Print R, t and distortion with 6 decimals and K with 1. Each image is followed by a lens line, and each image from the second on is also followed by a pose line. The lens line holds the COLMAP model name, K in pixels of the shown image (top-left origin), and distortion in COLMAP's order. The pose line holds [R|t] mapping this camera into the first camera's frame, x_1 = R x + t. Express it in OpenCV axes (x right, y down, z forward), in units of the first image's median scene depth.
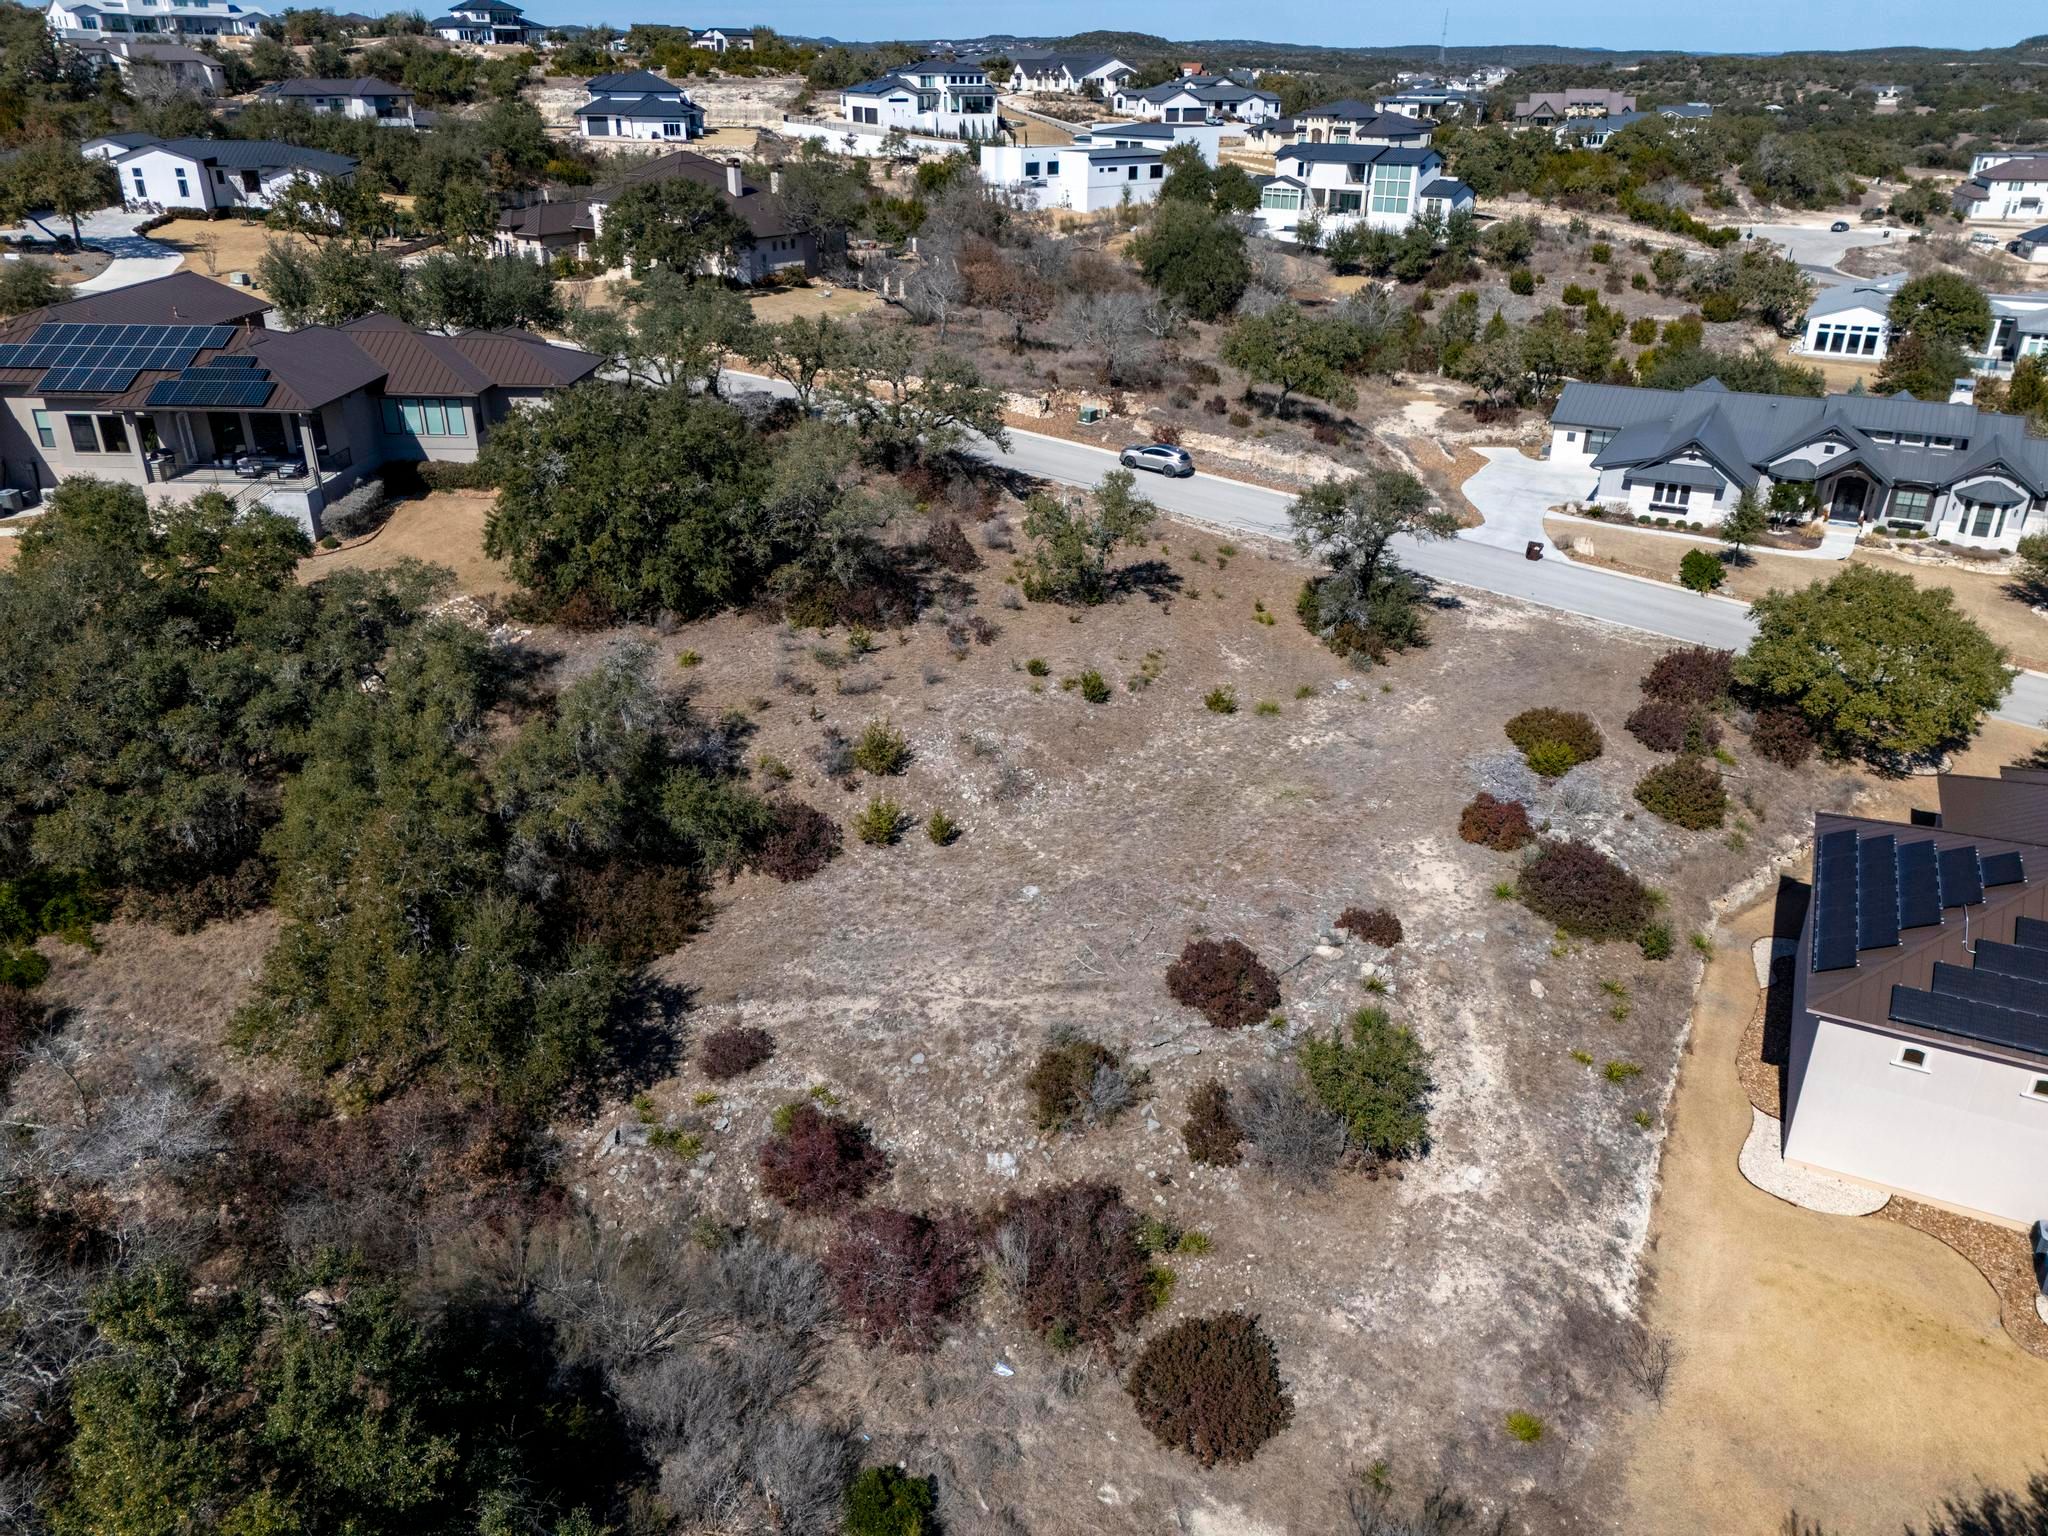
lens RADIAL K [[1498.6, 0, 1008.5], [0, 1498.6, 772.8], [0, 0, 1]] dist [0.063841, -0.053564]
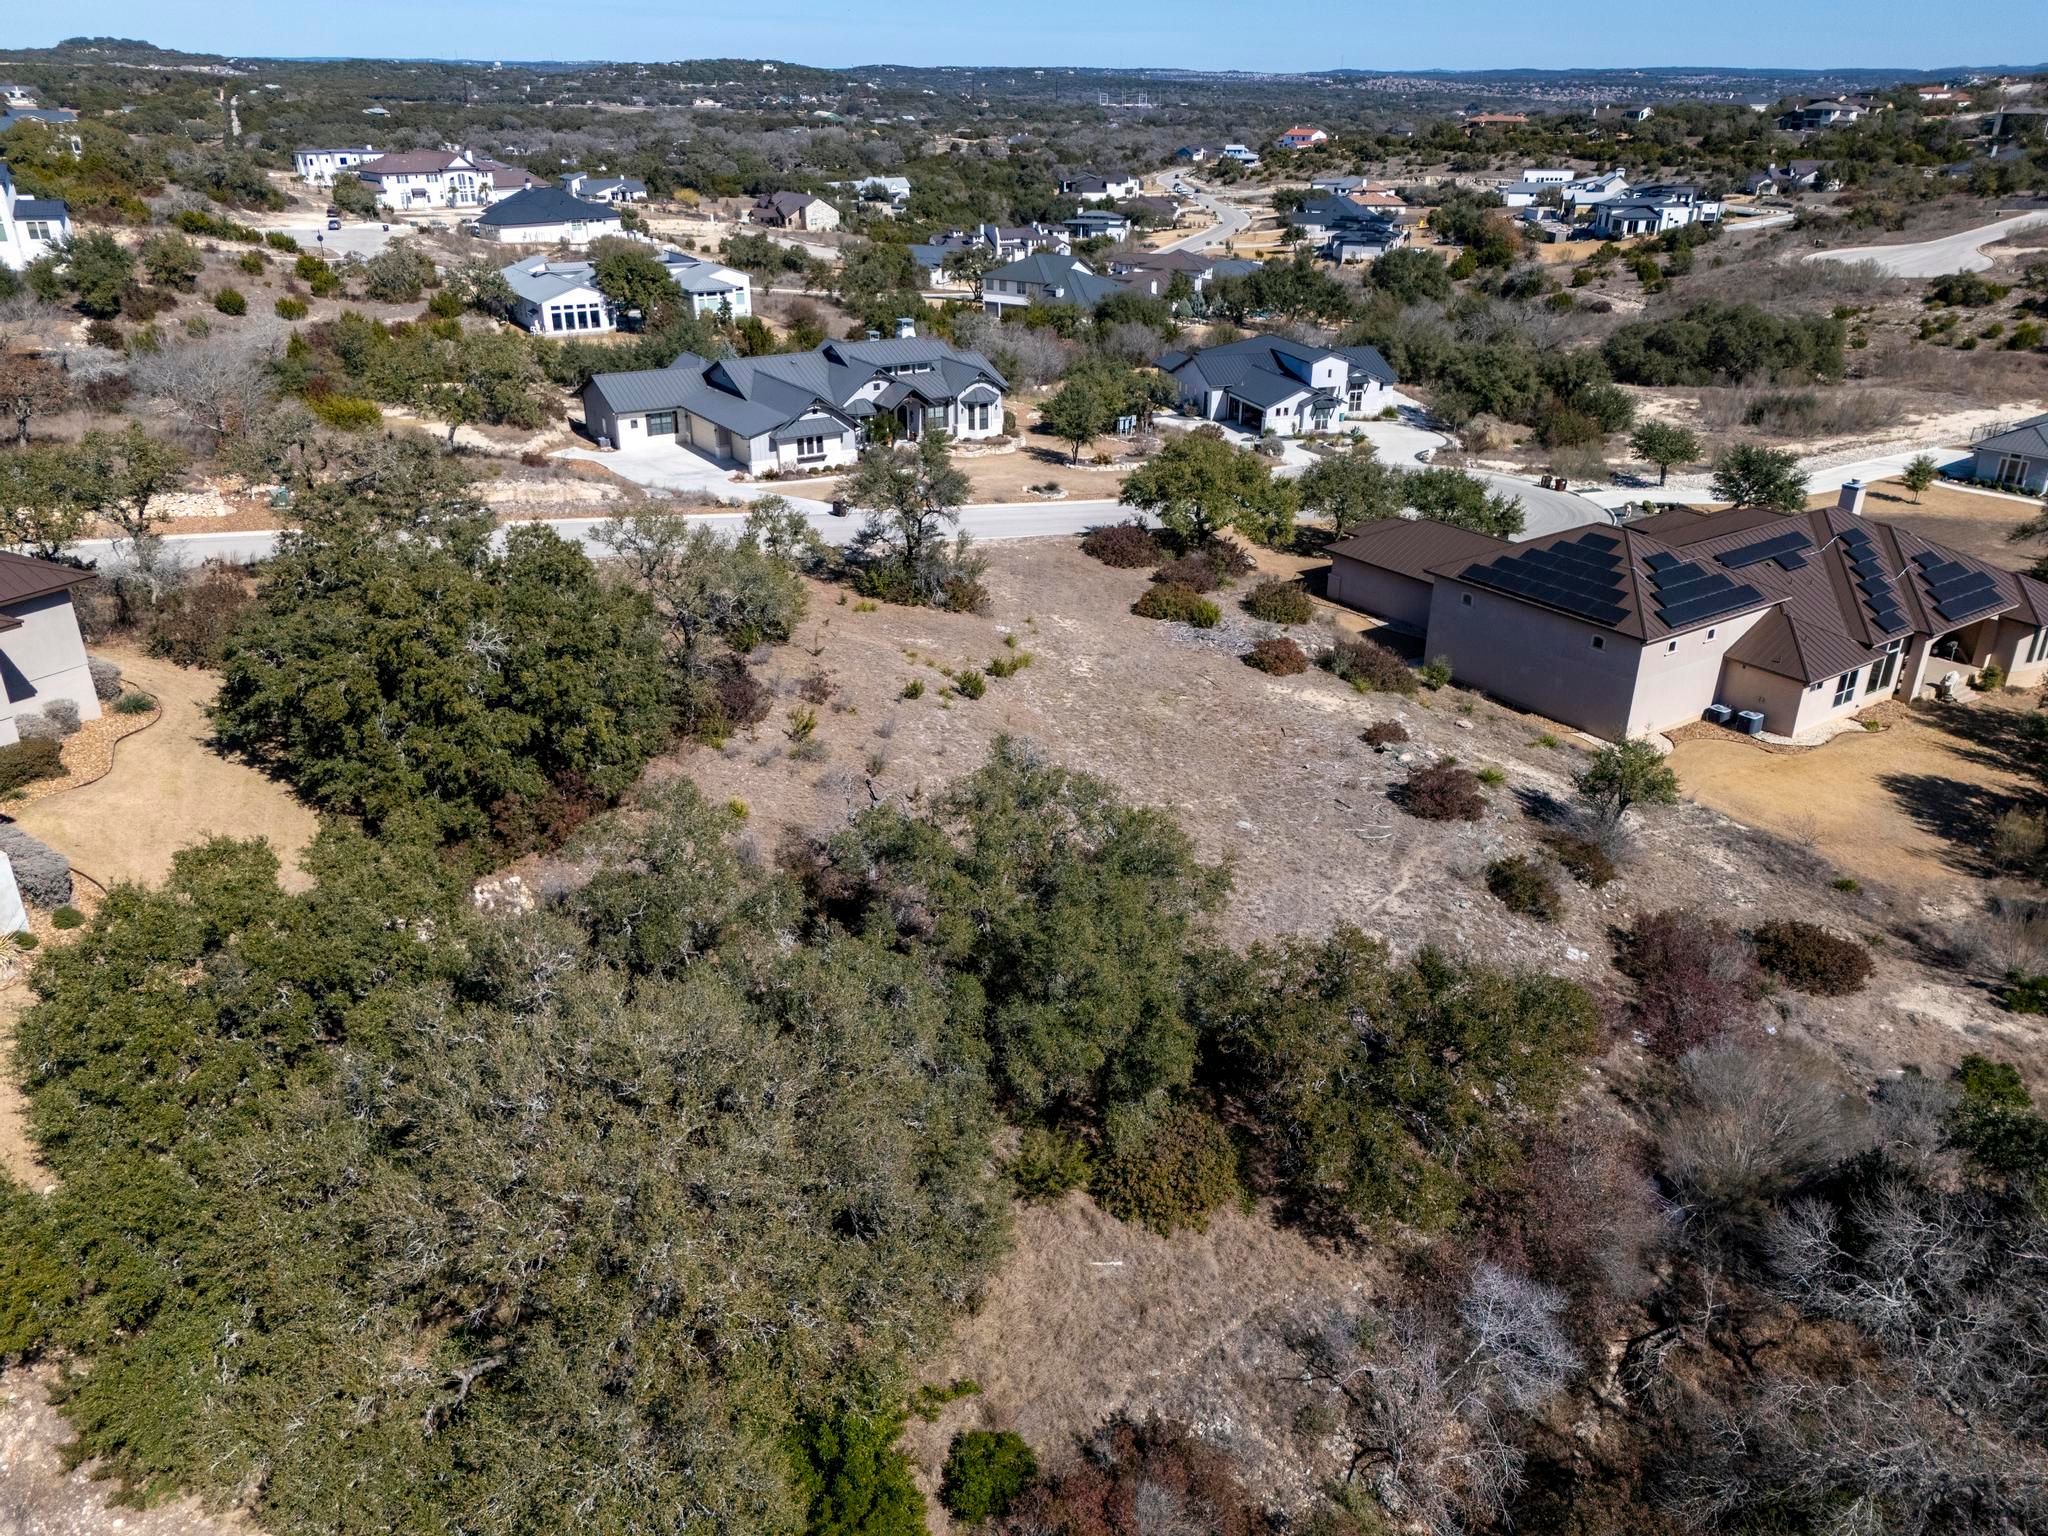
lens RADIAL K [[1505.8, 0, 1024.0], [0, 1505.8, 768.0], [0, 0, 1]] dist [0.059694, -0.041126]
pose [[0.480166, -0.368530, 0.796006, -0.497632], [0.372835, 0.907157, 0.195089, -0.126045], [-0.793999, 0.203104, 0.572987, 0.261027]]
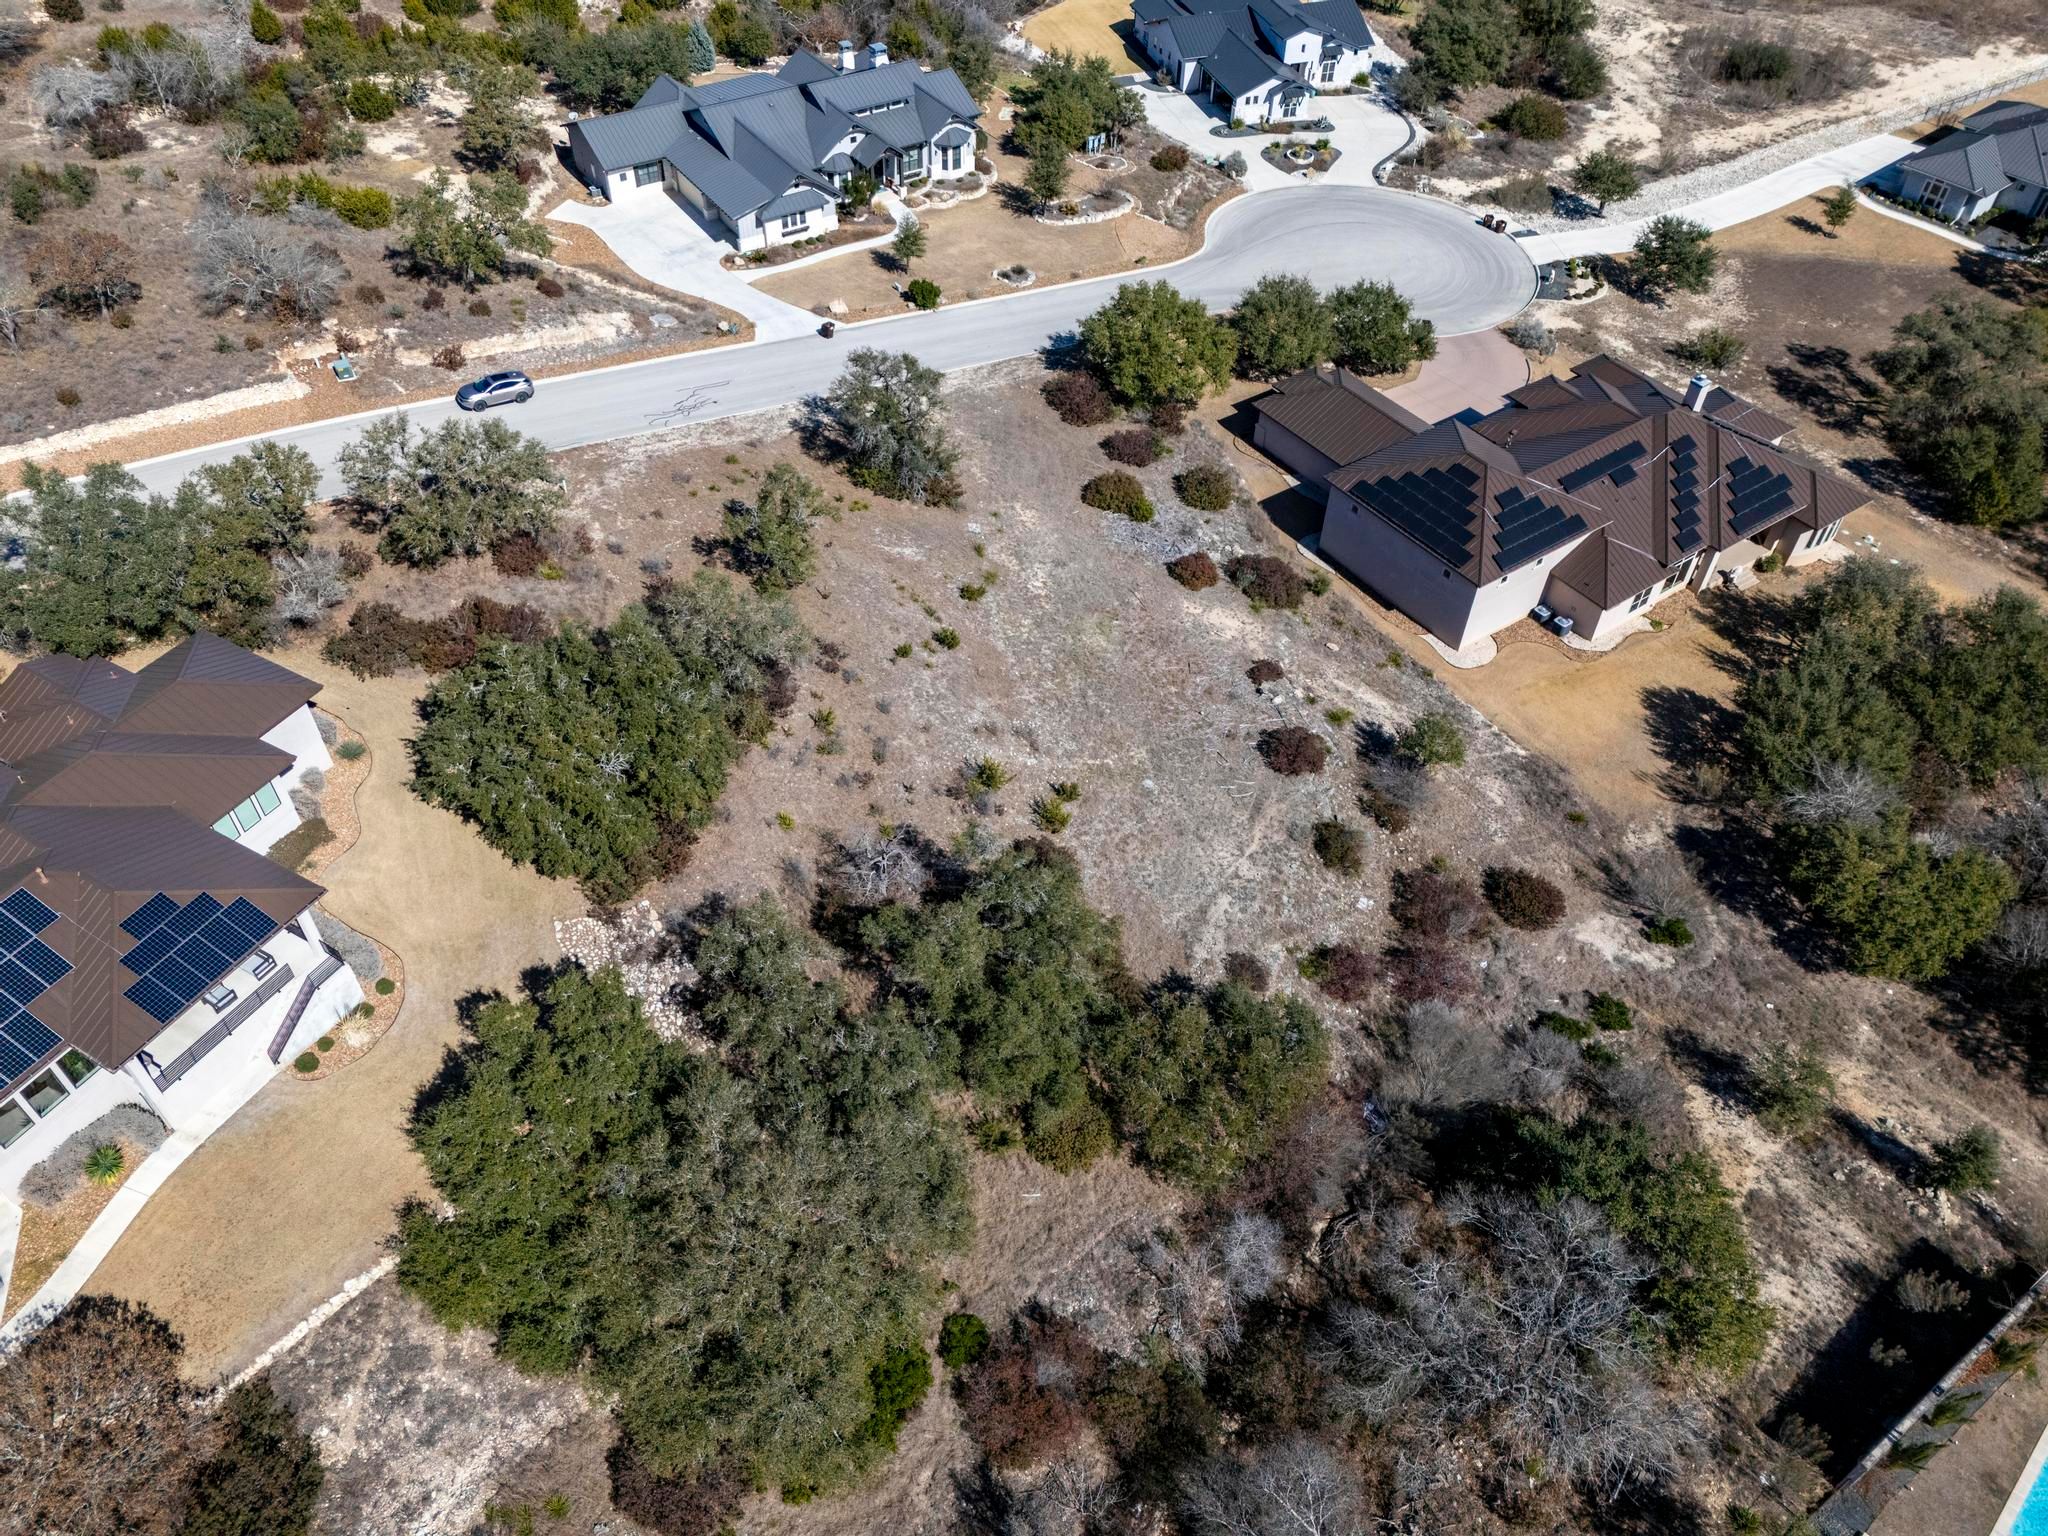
lens RADIAL K [[1505.8, 0, 1024.0], [0, 1505.8, 768.0], [0, 0, 1]] dist [0.059694, -0.041126]
pose [[0.473099, -0.628785, 0.617096, -0.521618], [0.362274, 0.777328, 0.514314, -0.407872], [-0.803079, -0.019763, 0.595545, 0.105544]]
